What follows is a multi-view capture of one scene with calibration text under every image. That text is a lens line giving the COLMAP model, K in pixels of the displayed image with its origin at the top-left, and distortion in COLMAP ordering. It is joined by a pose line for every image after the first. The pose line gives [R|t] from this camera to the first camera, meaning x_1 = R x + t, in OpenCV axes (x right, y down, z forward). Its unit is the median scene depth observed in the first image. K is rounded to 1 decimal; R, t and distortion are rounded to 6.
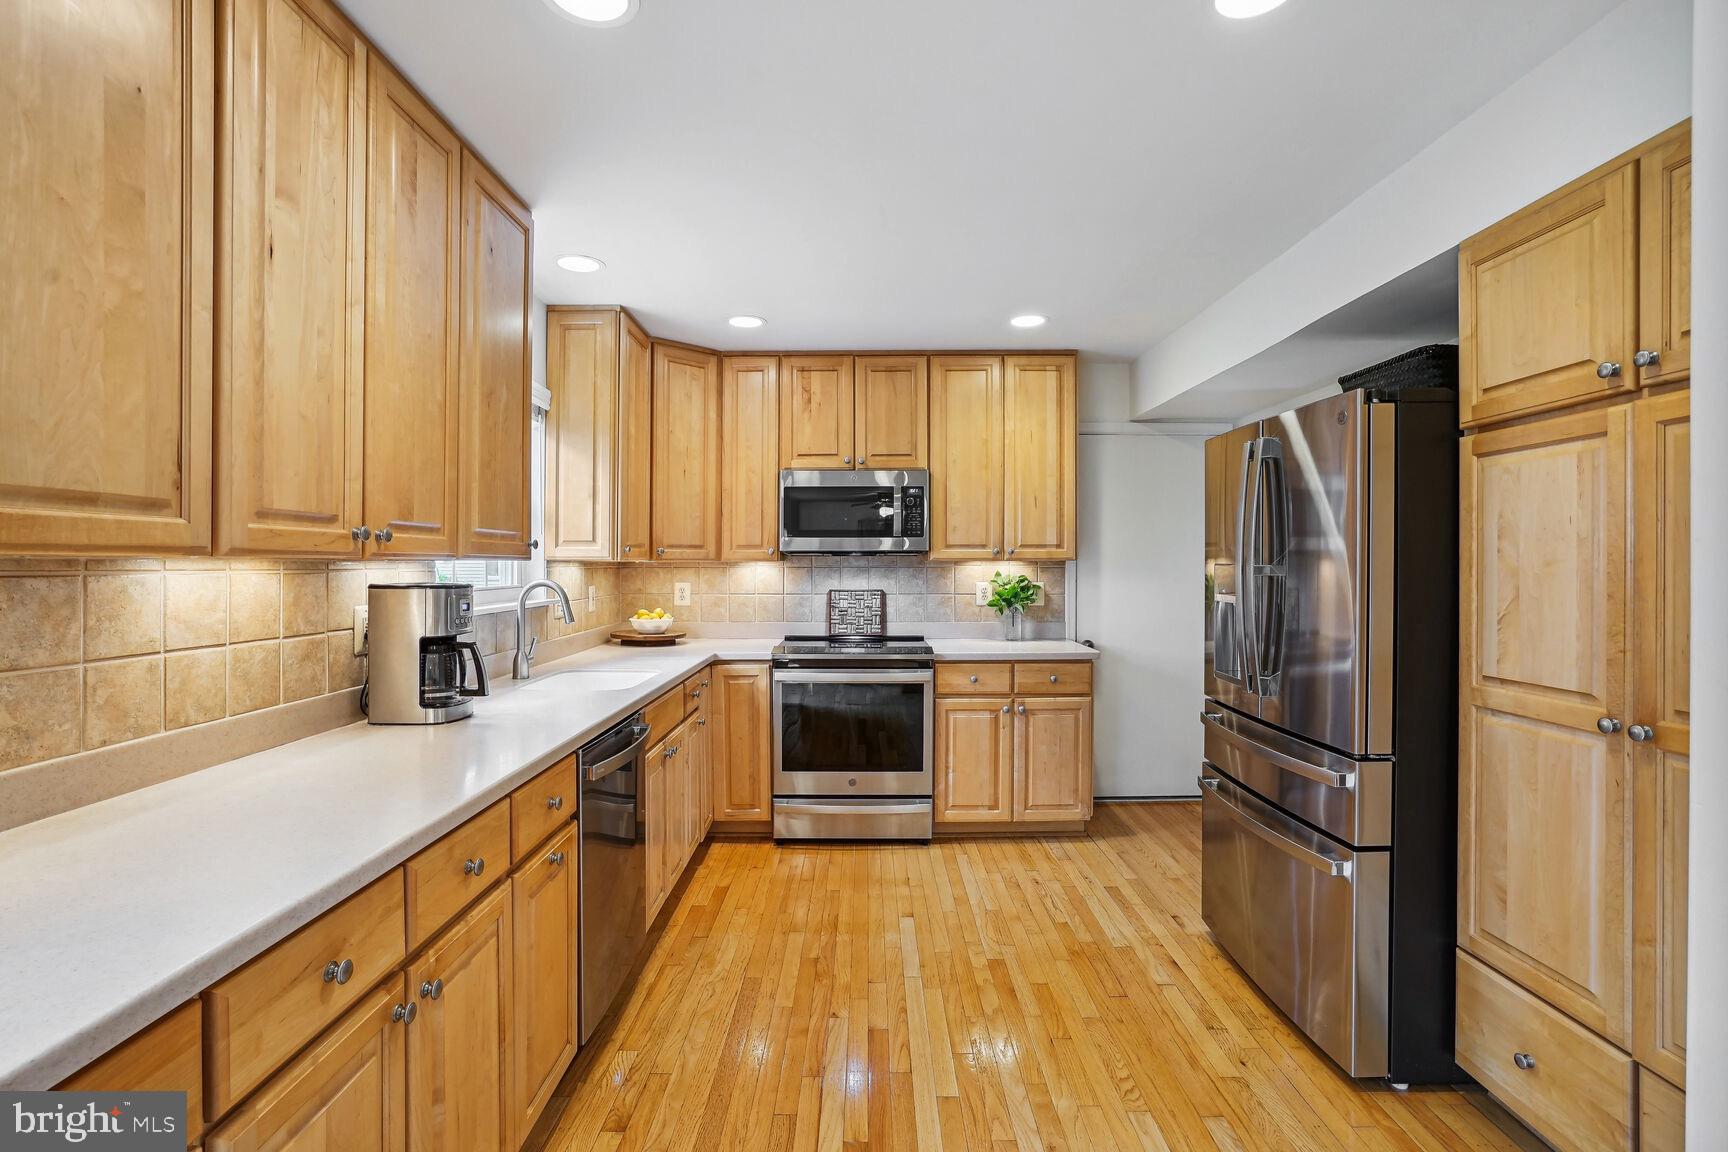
lens RADIAL K [[817.4, 0, 861.0], [0, 817.4, 568.7], [0, 0, 1]] dist [-0.042333, 0.011115]
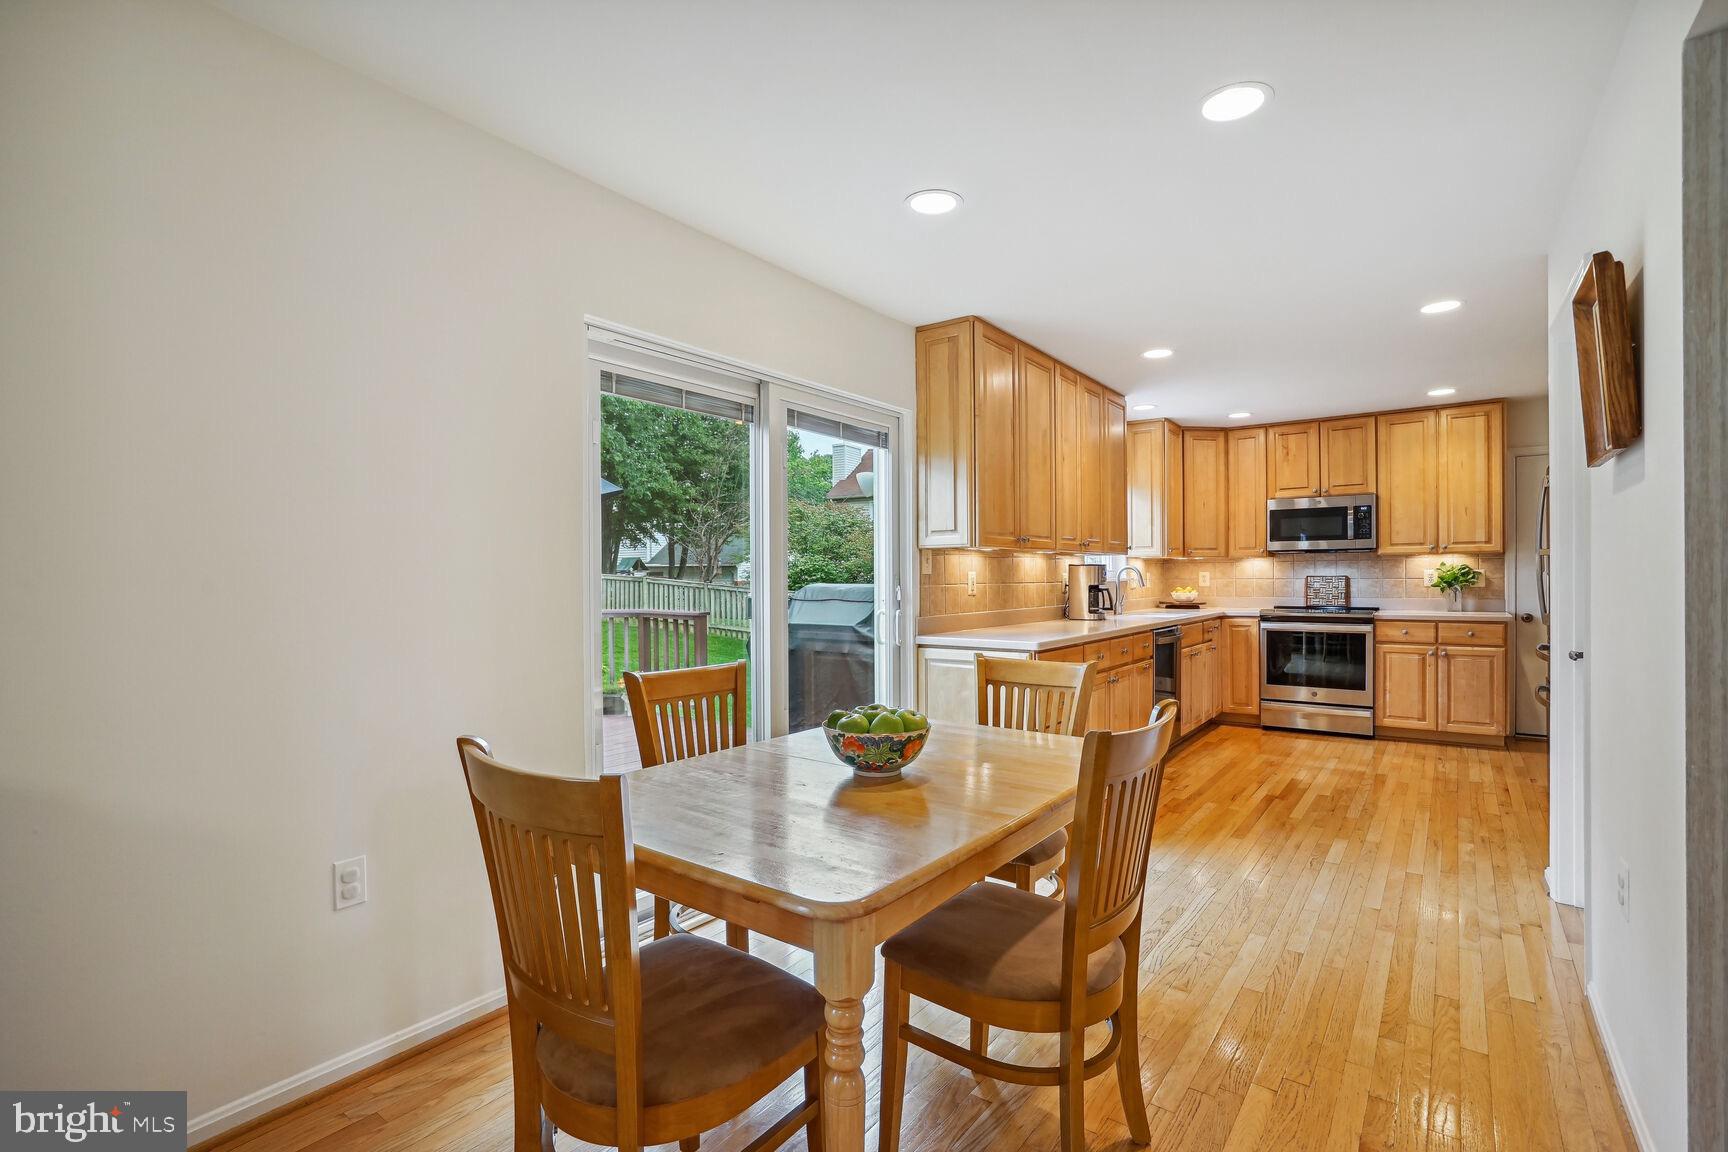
lens RADIAL K [[817.4, 0, 853.7], [0, 817.4, 577.6], [0, 0, 1]] dist [-0.042333, 0.011115]
pose [[0.803579, -0.005462, -0.595172, 0.189618], [0.003476, 0.999984, -0.004485, 0.035433], [0.595187, 0.001535, 0.803585, -0.742984]]
